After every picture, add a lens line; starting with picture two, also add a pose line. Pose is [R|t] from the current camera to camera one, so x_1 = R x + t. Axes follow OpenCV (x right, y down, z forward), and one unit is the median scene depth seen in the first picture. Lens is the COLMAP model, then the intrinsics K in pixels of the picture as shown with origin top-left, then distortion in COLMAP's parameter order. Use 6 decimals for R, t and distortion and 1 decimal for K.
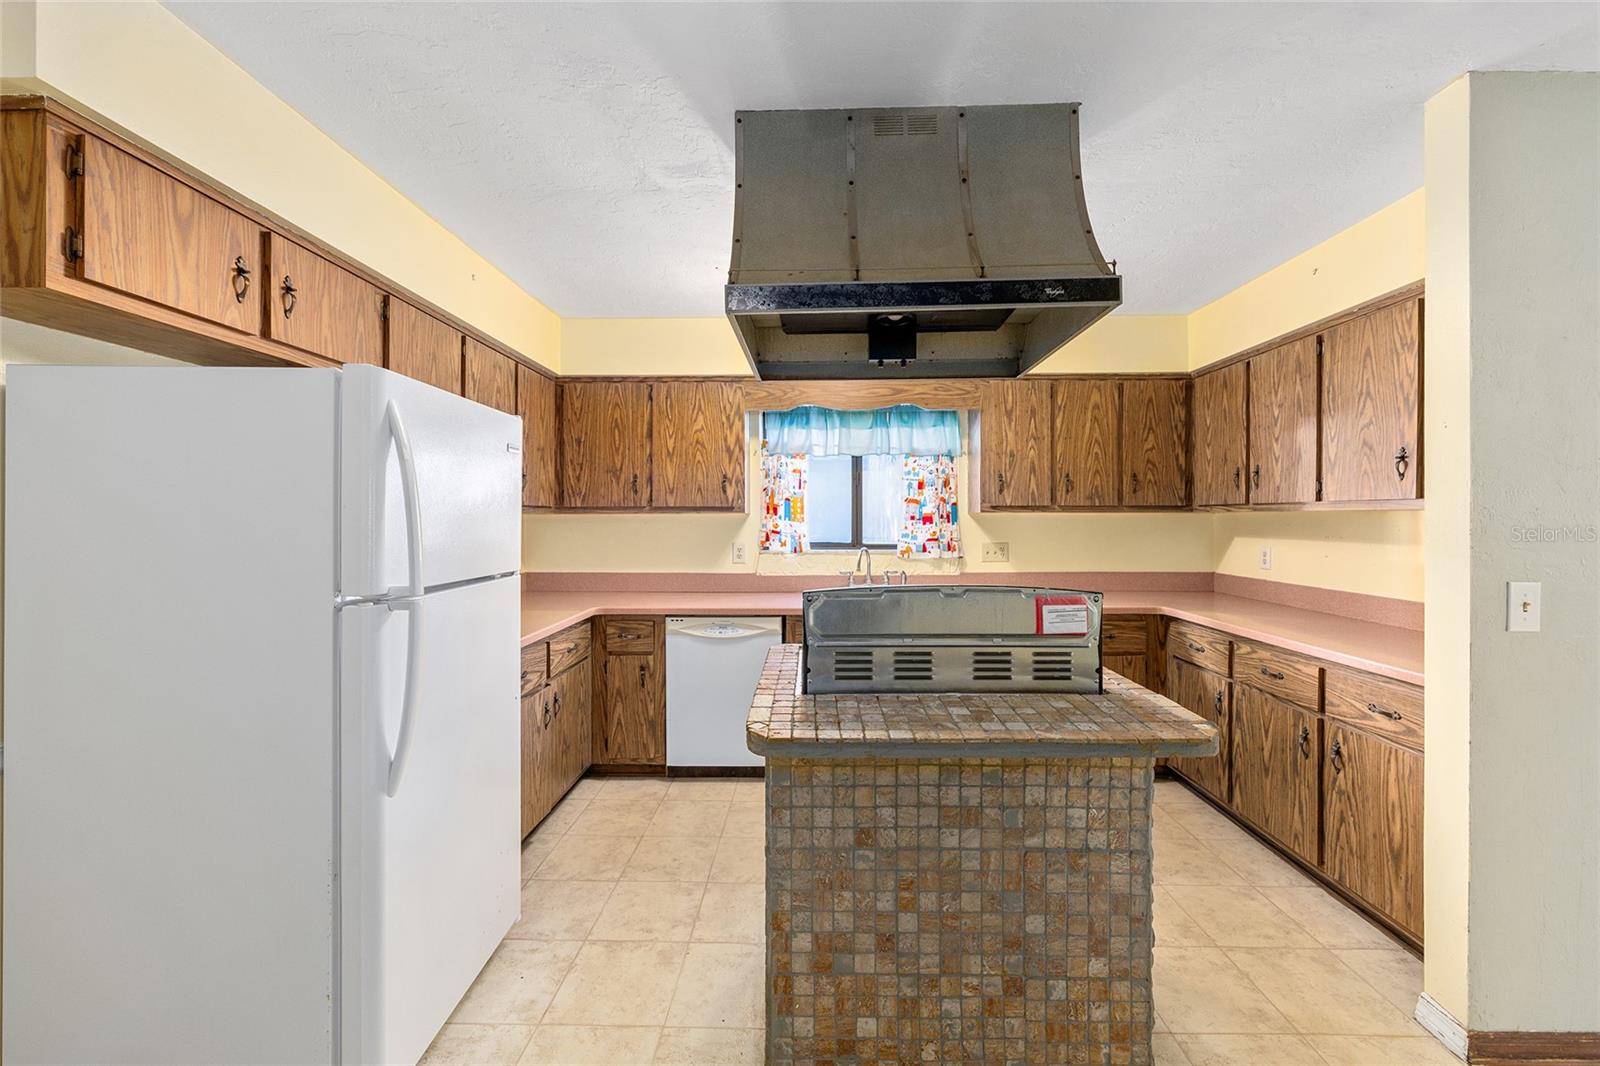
lens RADIAL K [[636.1, 0, 803.2], [0, 636.1, 519.5], [0, 0, 1]] dist [-0.006789, 0.001587]
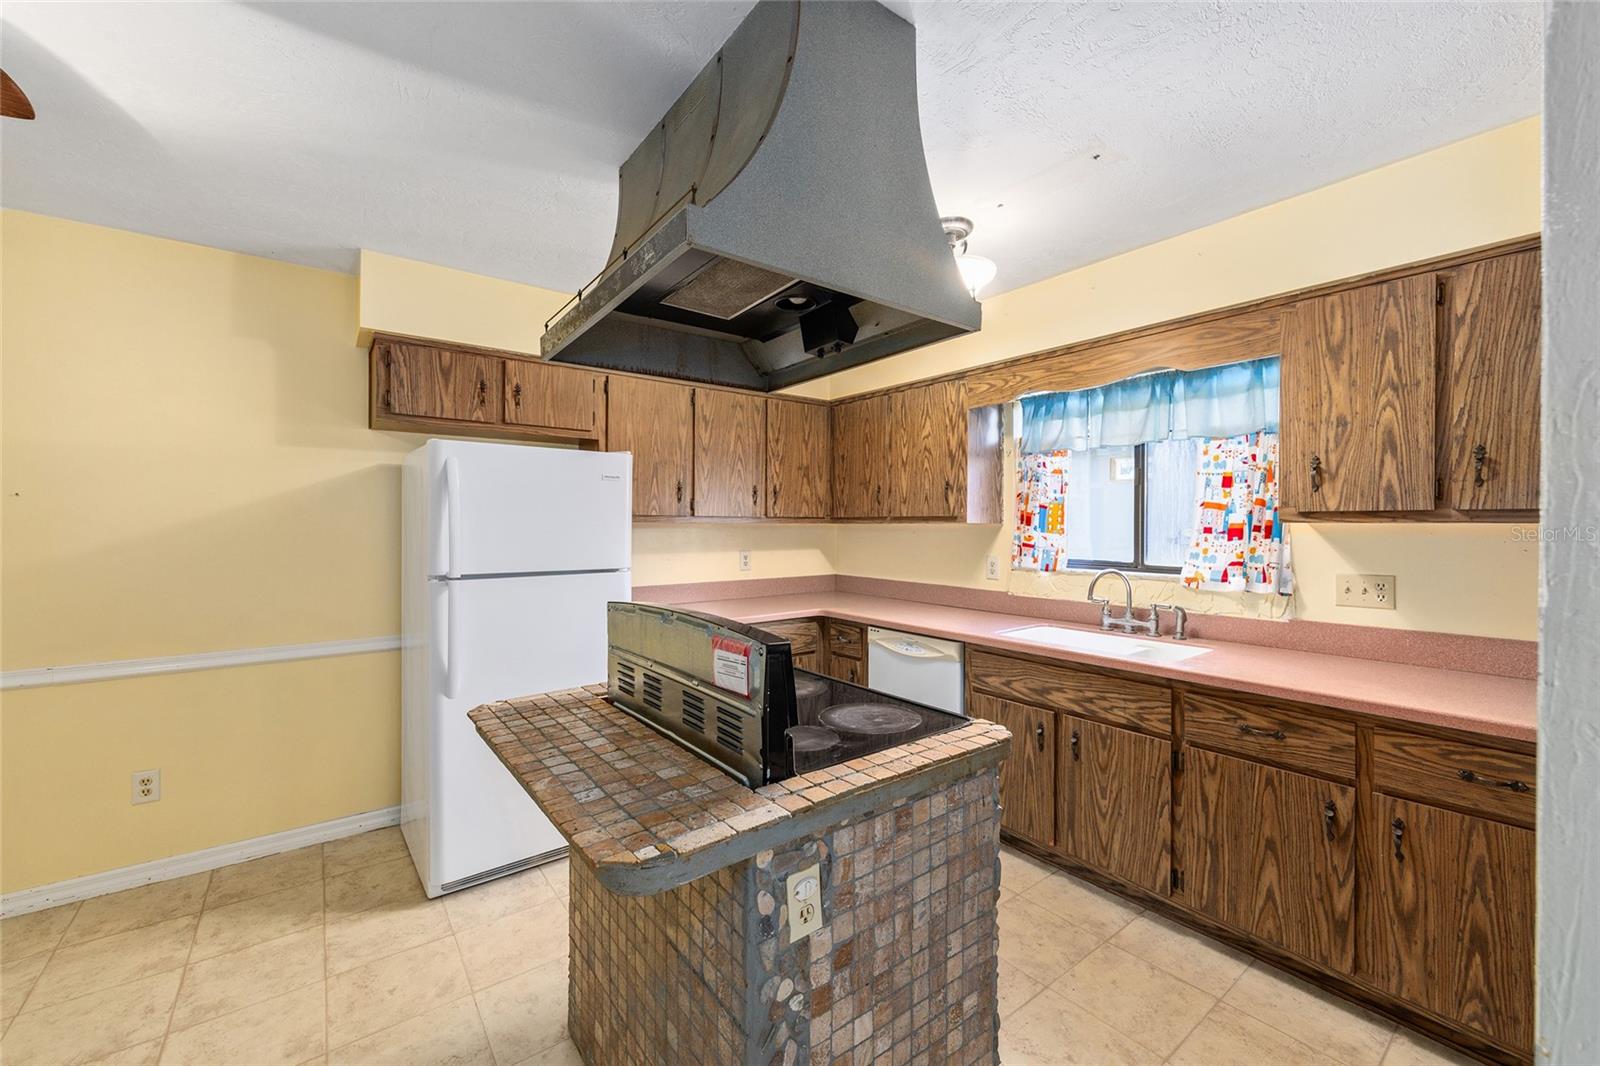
lens RADIAL K [[636.1, 0, 811.6], [0, 636.1, 526.6], [0, 0, 1]] dist [-0.006789, 0.001587]
pose [[0.627884, 0.005850, -0.778285, 0.436290], [-0.004073, 0.999983, 0.004231, -0.007595], [0.778296, 0.000513, 0.627897, 0.247196]]
